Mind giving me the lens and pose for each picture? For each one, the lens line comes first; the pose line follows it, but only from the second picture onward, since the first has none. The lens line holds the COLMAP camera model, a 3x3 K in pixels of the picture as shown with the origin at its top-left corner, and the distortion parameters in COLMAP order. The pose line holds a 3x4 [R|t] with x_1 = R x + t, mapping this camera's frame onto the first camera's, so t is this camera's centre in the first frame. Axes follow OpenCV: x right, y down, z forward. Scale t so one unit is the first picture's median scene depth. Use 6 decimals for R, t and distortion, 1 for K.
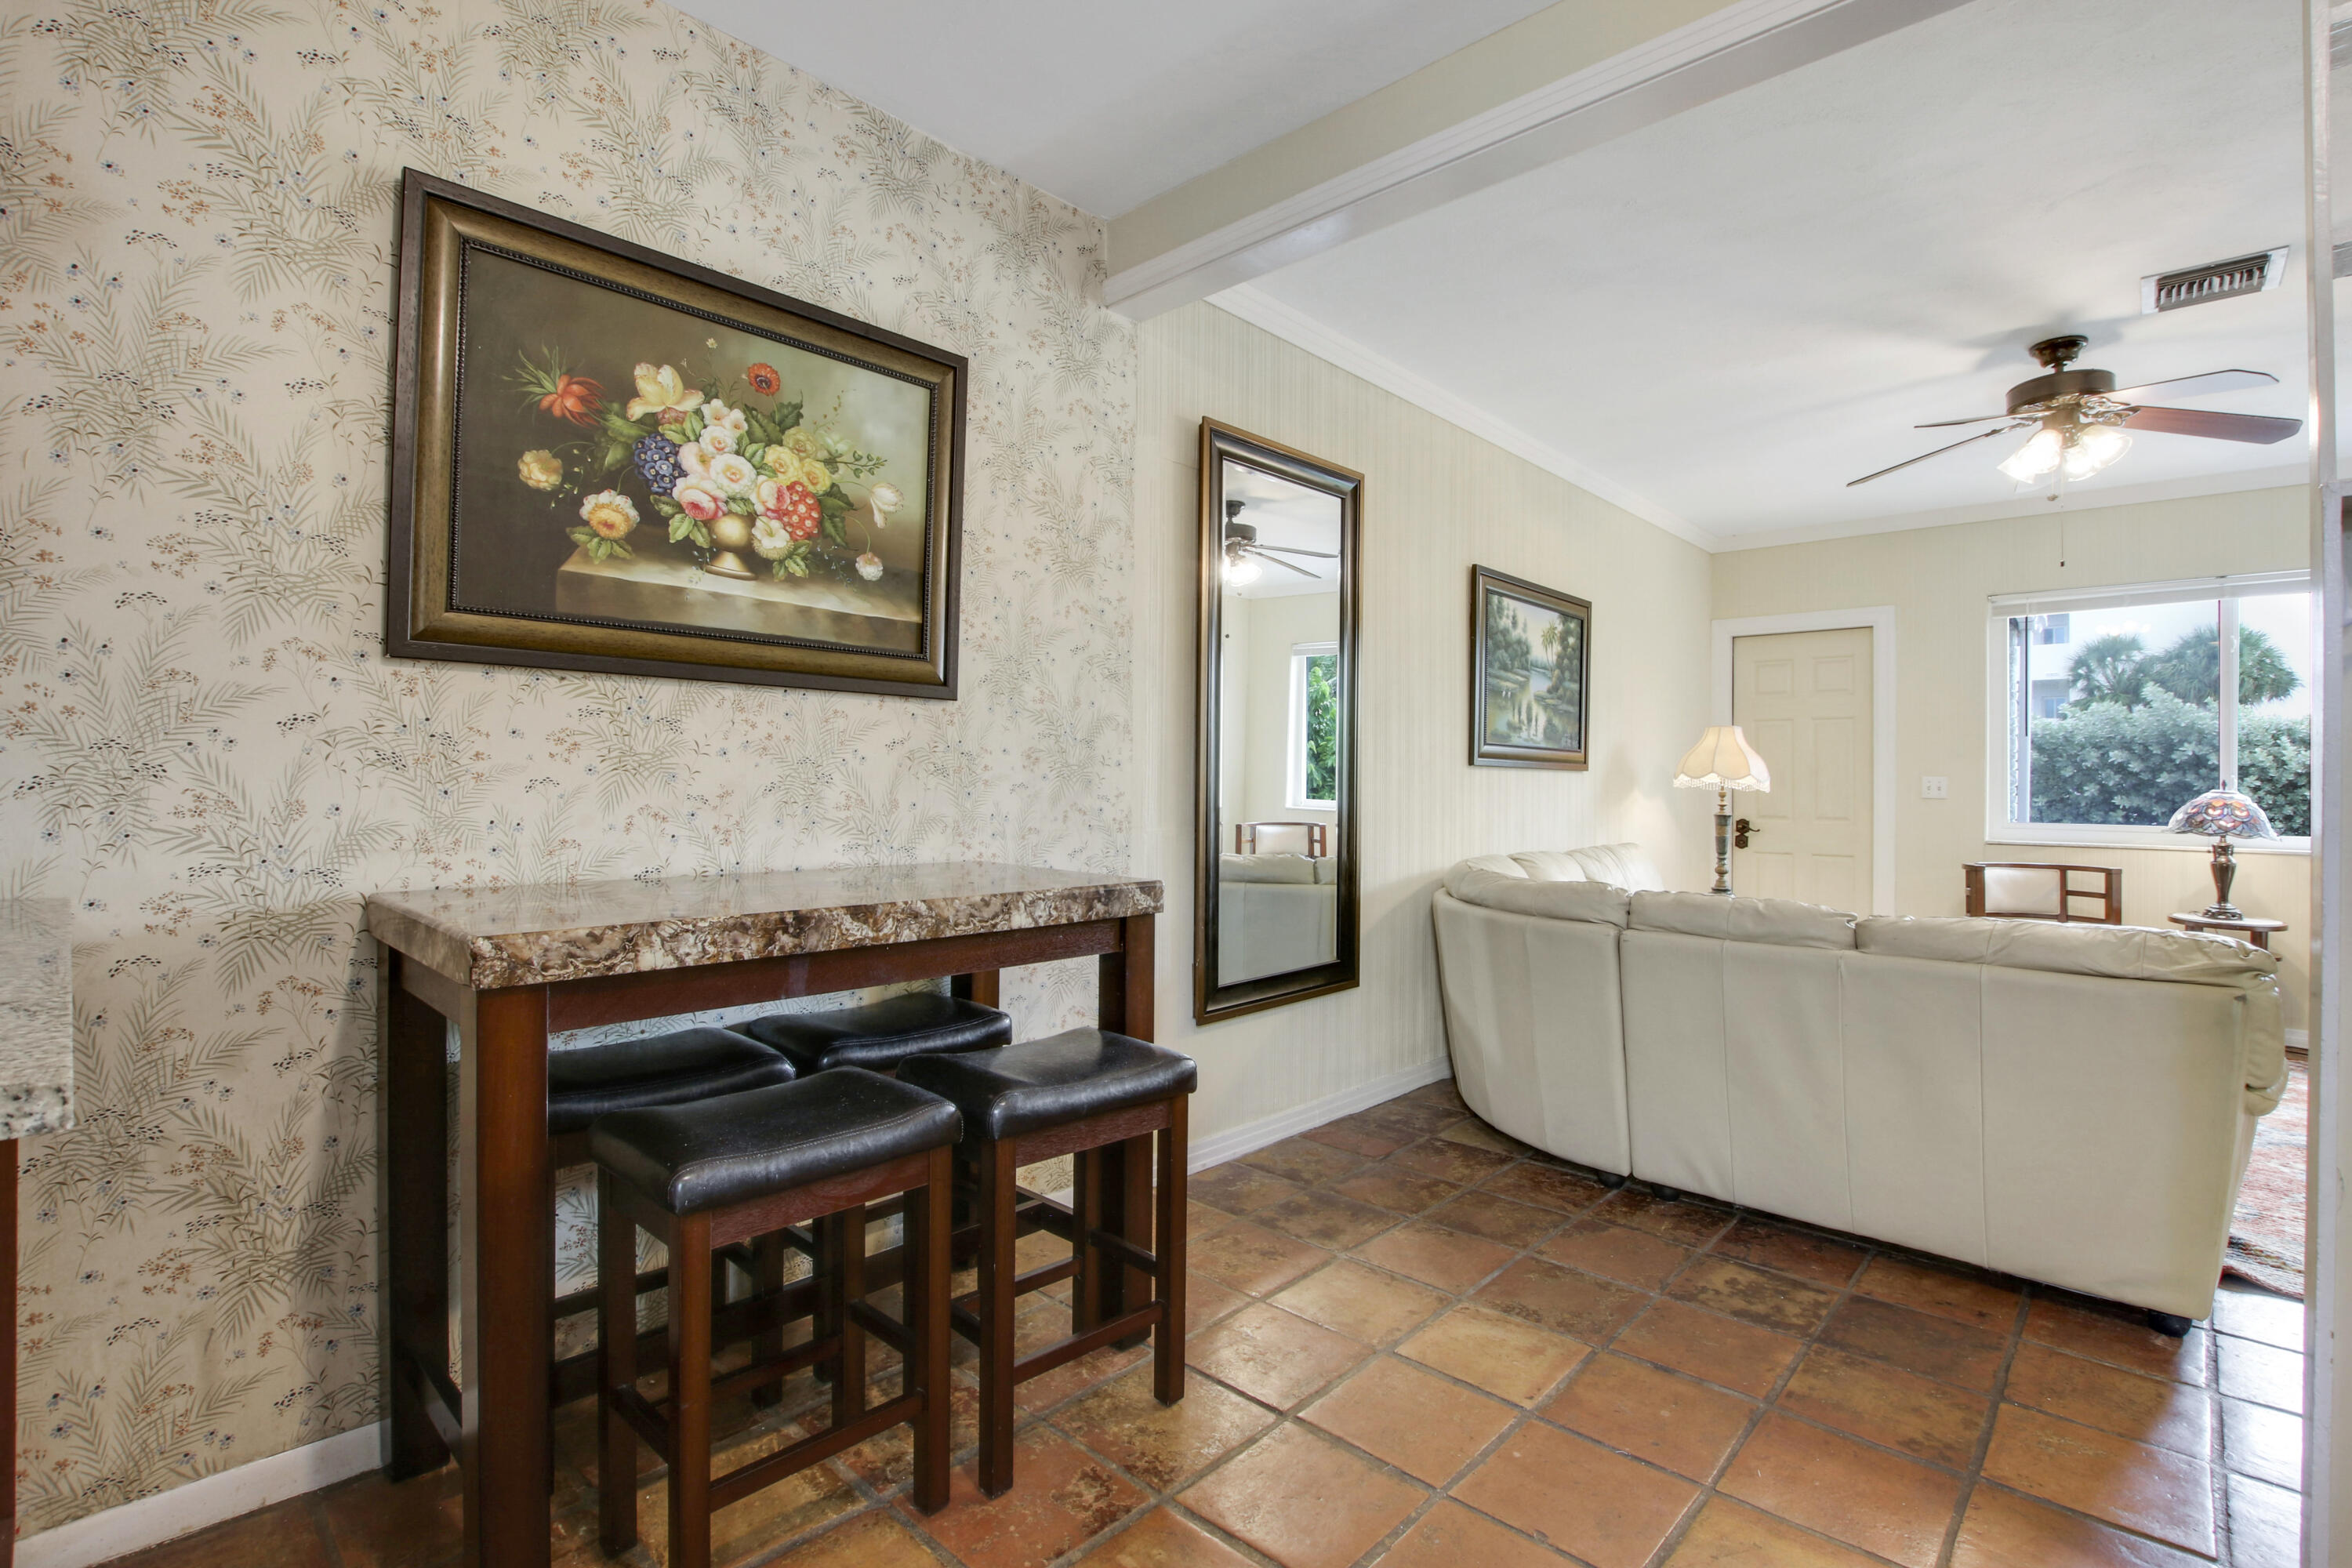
lens RADIAL K [[1112.7, 0, 1180.2], [0, 1112.7, 734.7], [0, 0, 1]] dist [-0.024512, 0.003135]
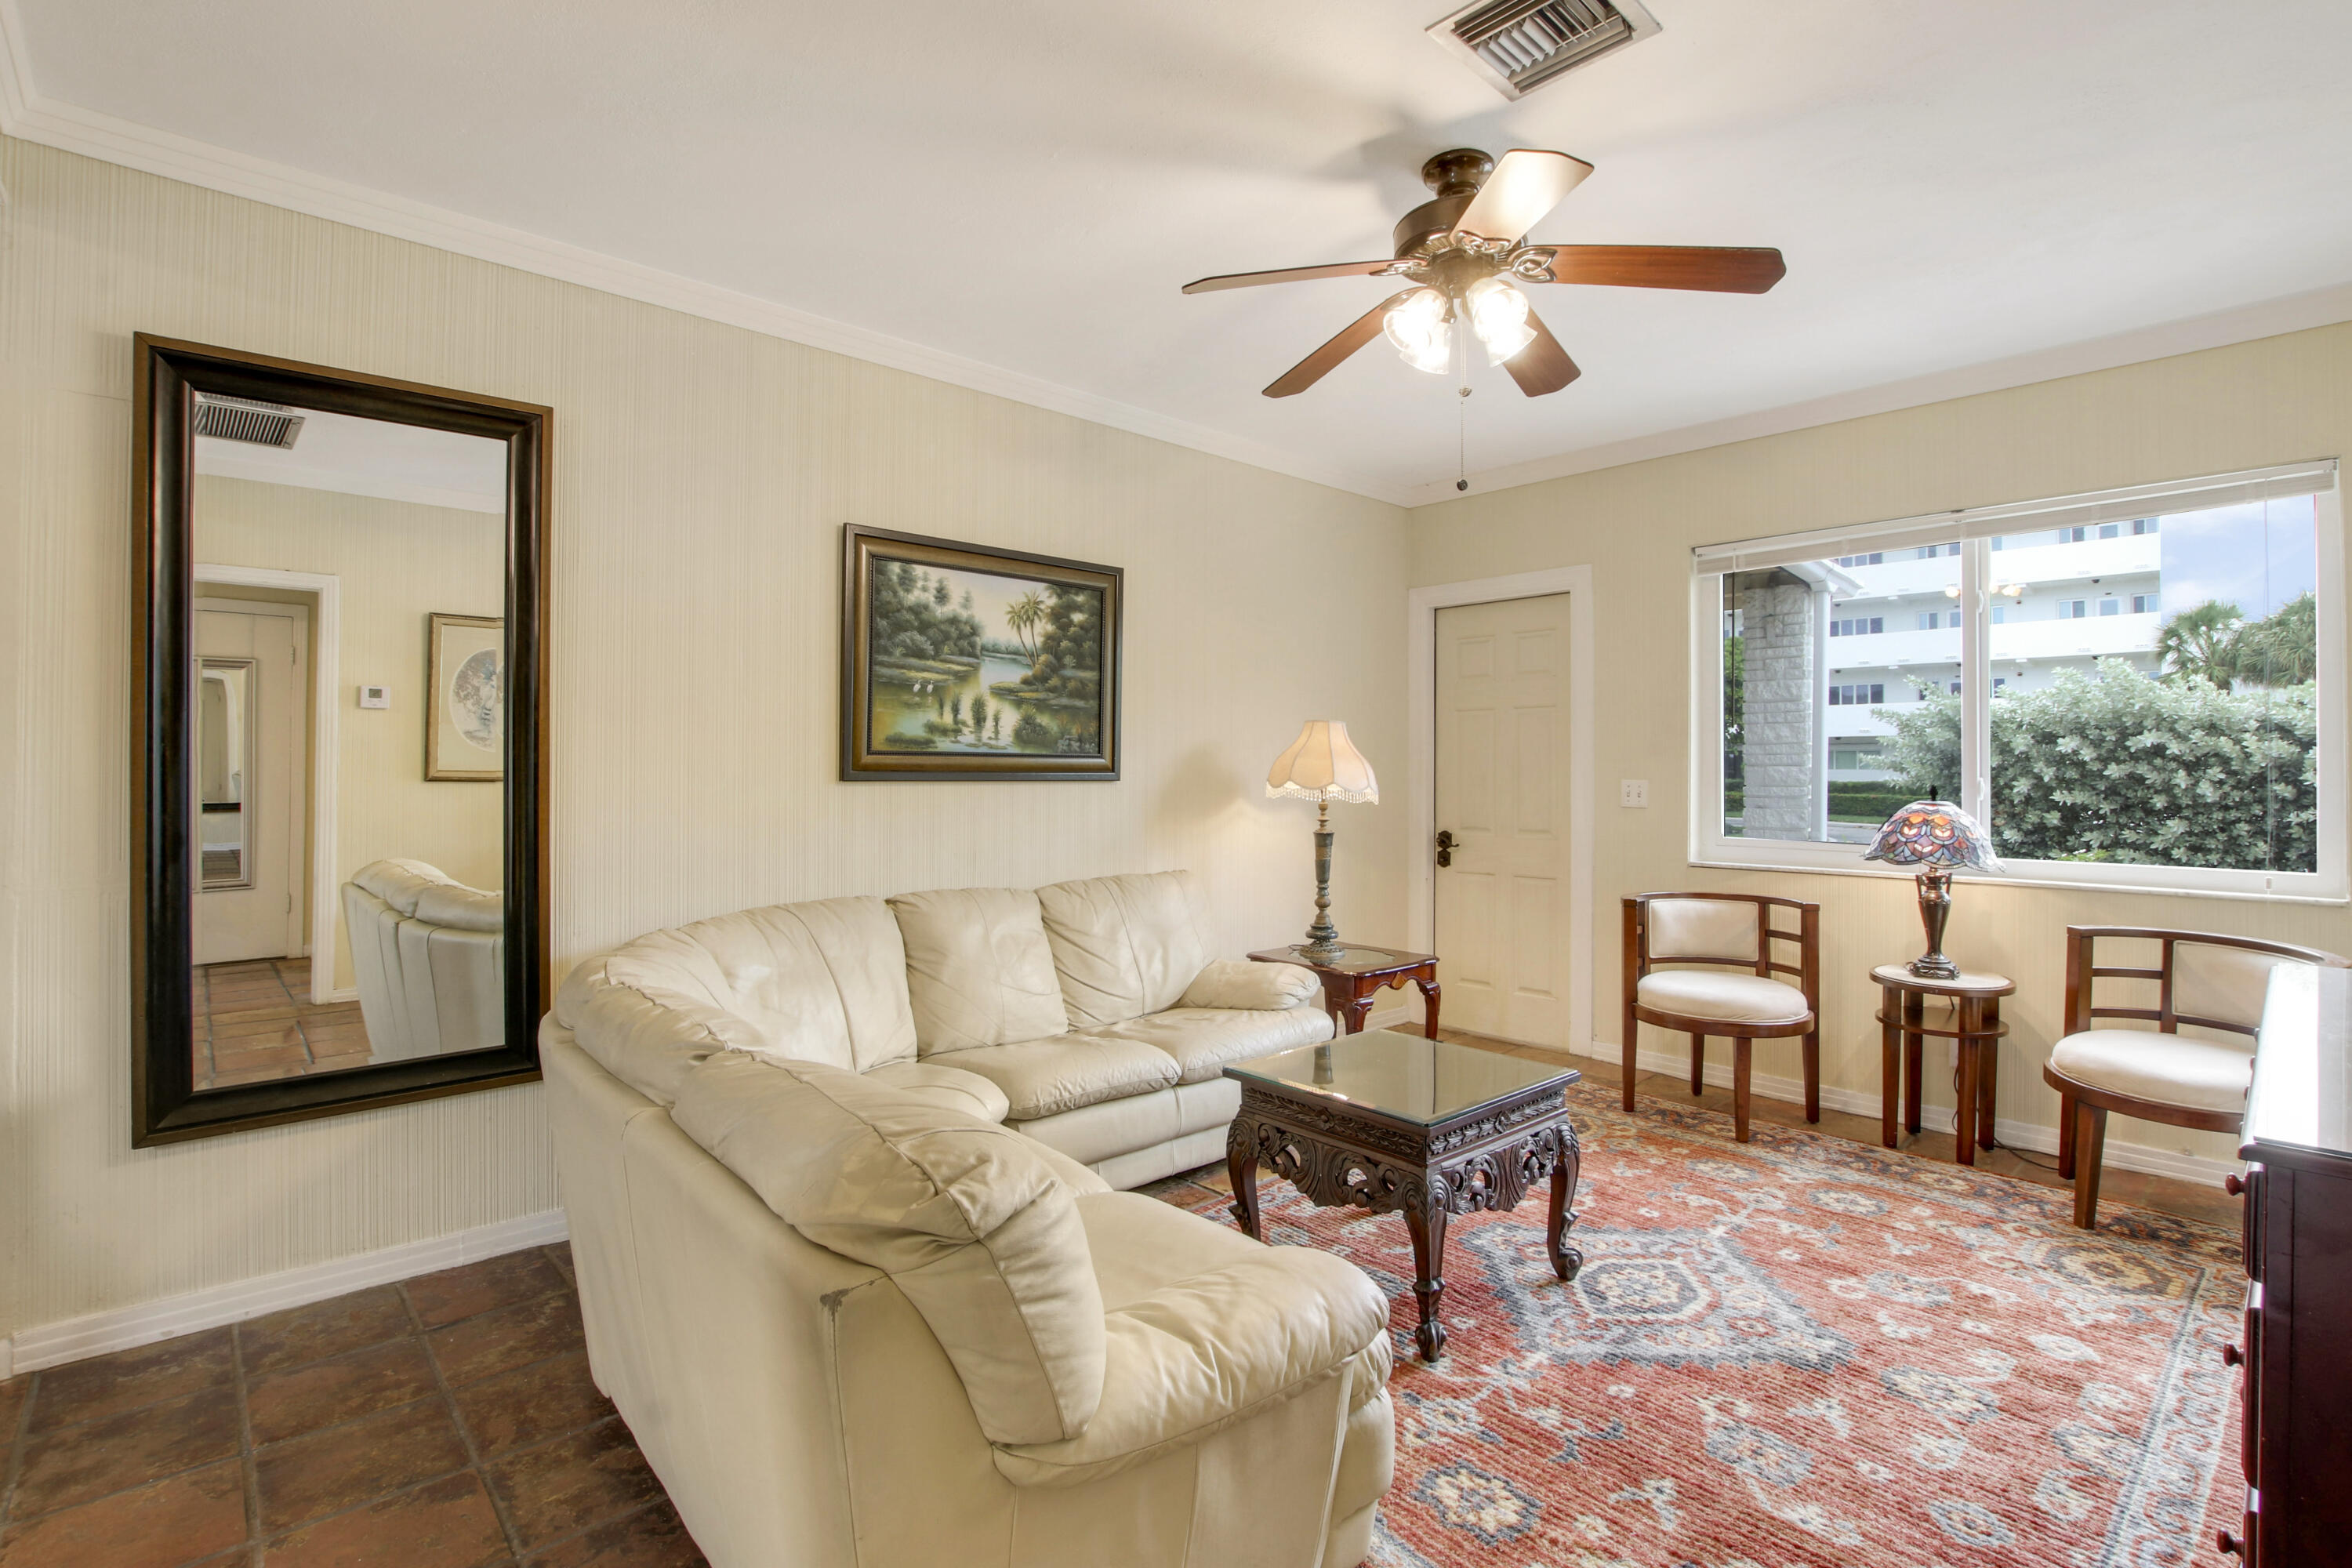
lens RADIAL K [[1112.7, 0, 1165.8], [0, 1112.7, 733.5], [0, 0, 1]] dist [-0.024512, 0.003135]
pose [[0.996468, -0.013770, -0.082834, 0.528999], [0.014429, 0.999869, 0.007356, -0.007726], [0.082722, -0.008525, 0.996536, 0.230877]]
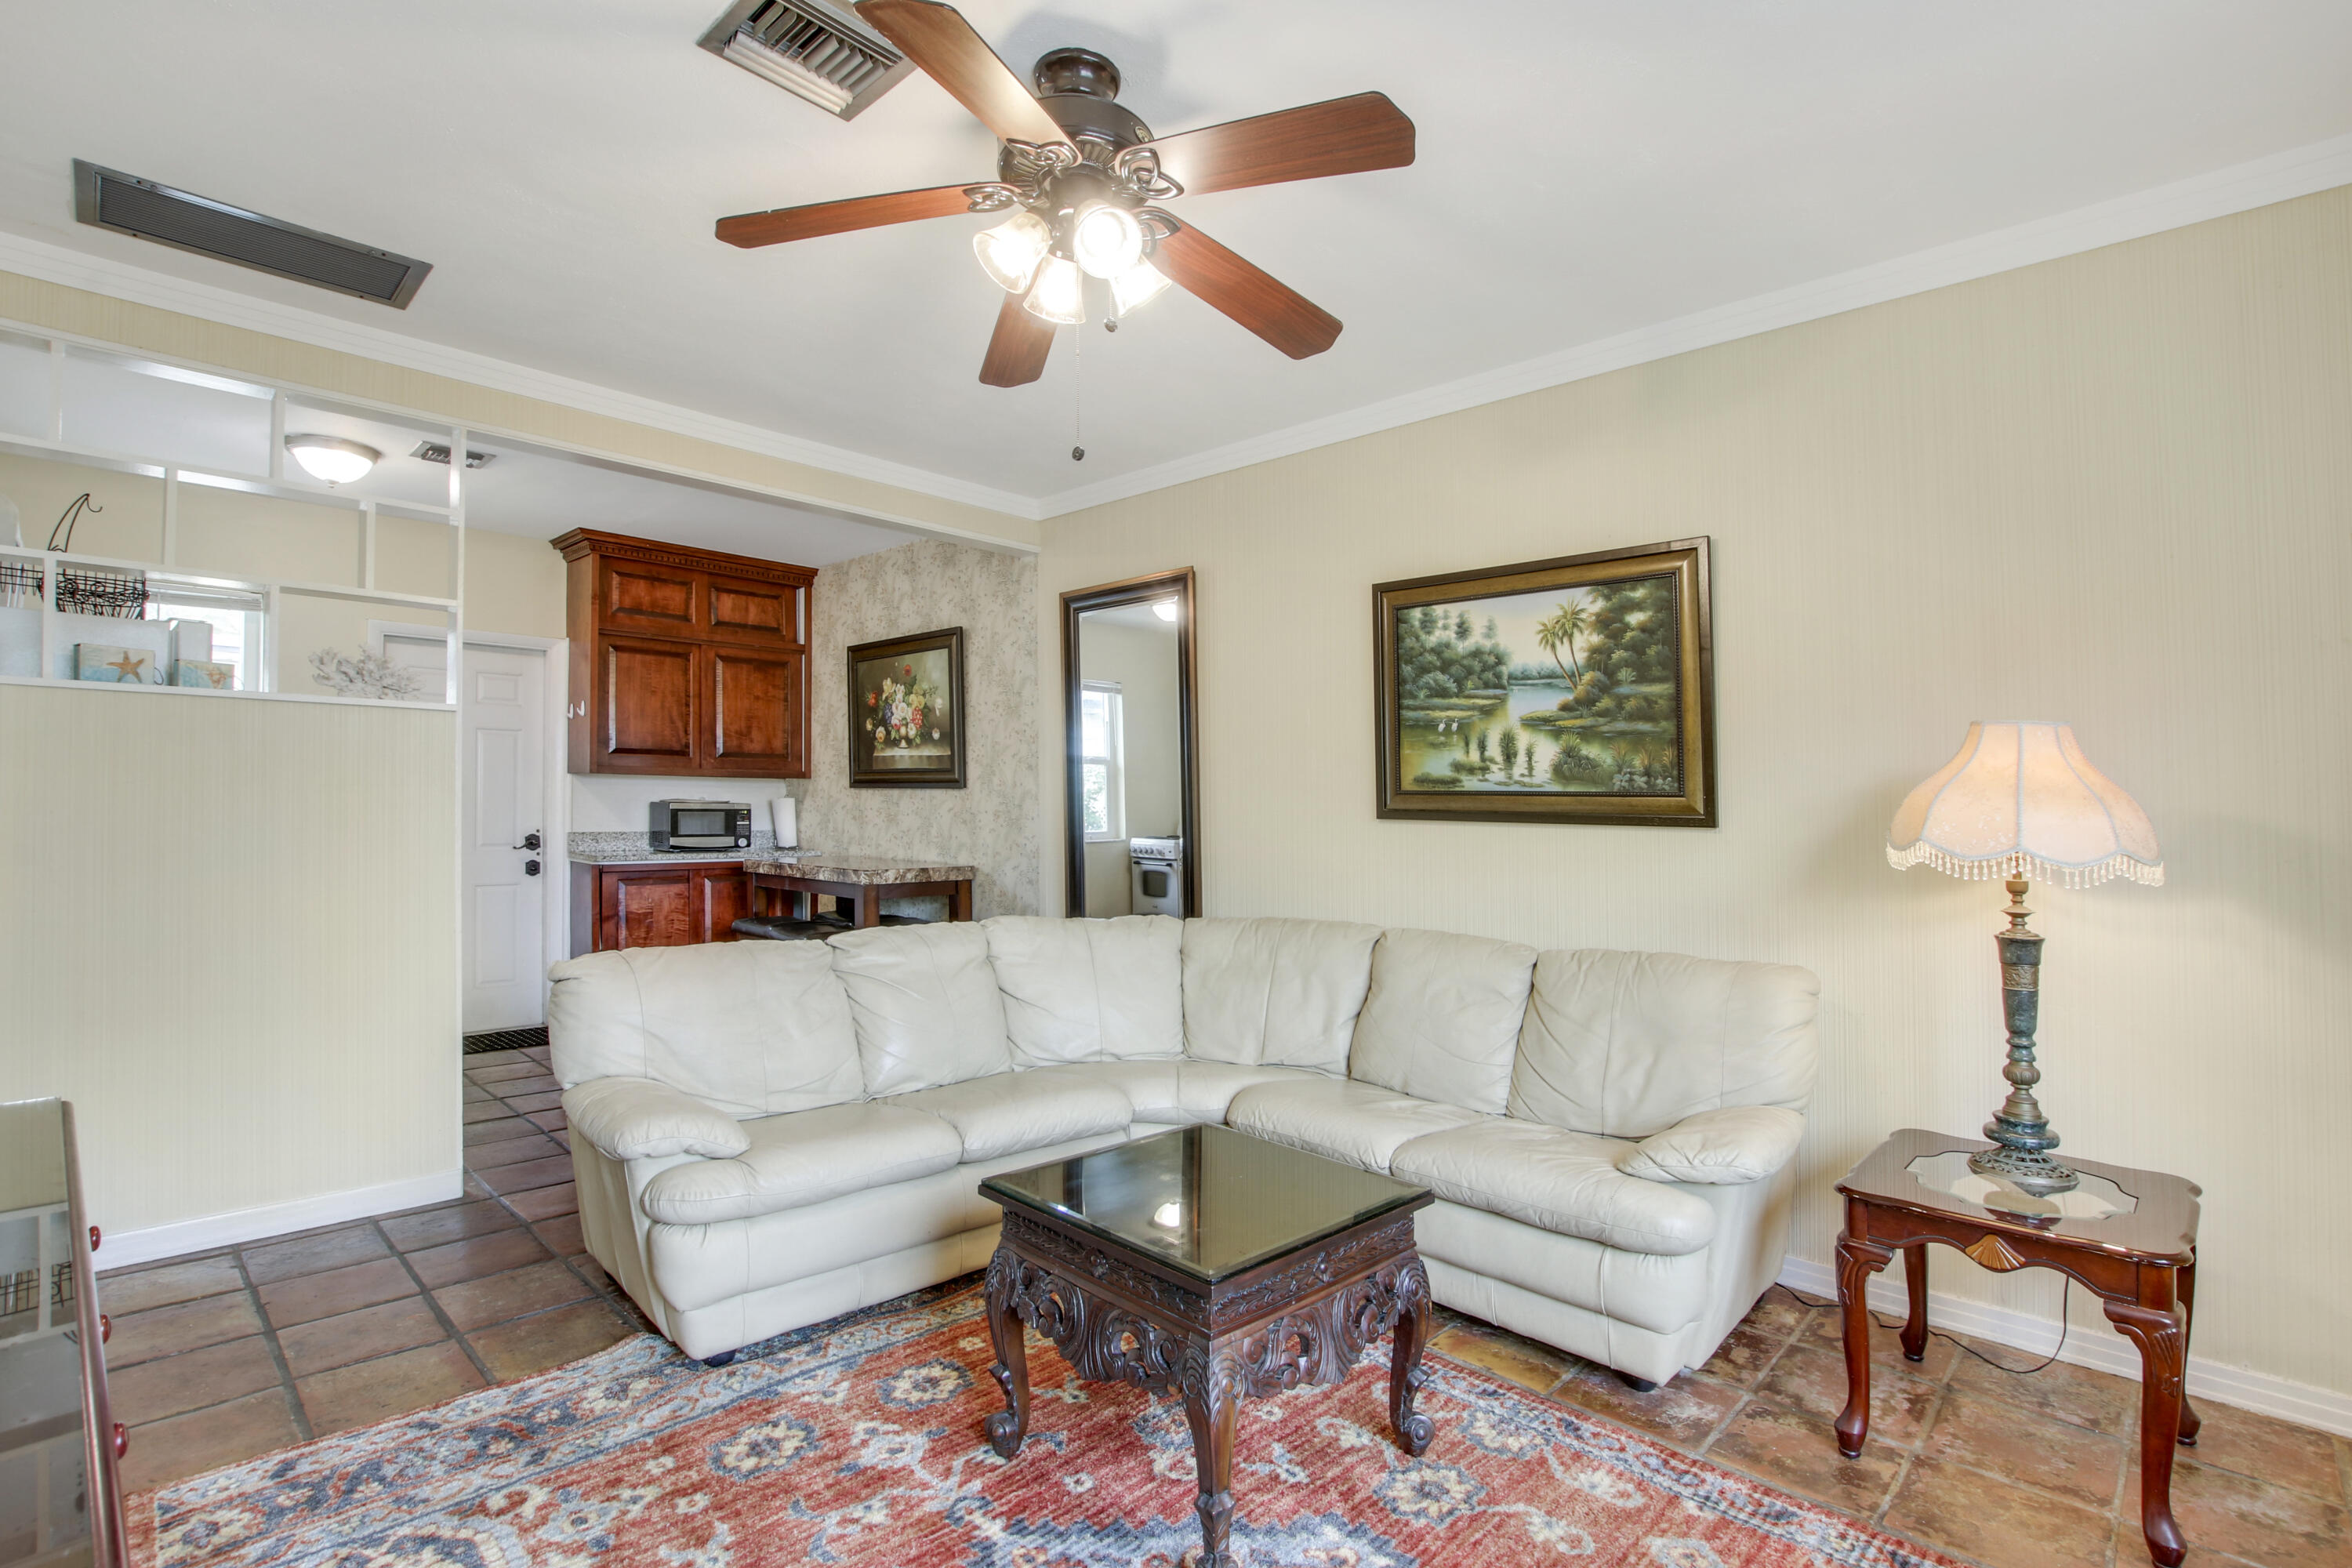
lens RADIAL K [[1112.7, 0, 1235.8], [0, 1112.7, 751.0], [0, 0, 1]] dist [-0.024512, 0.003135]
pose [[0.001525, -0.063871, -0.997957, 1.070014], [0.026074, 0.997621, -0.063810, 0.026070], [0.999659, -0.025923, 0.003187, 0.847945]]
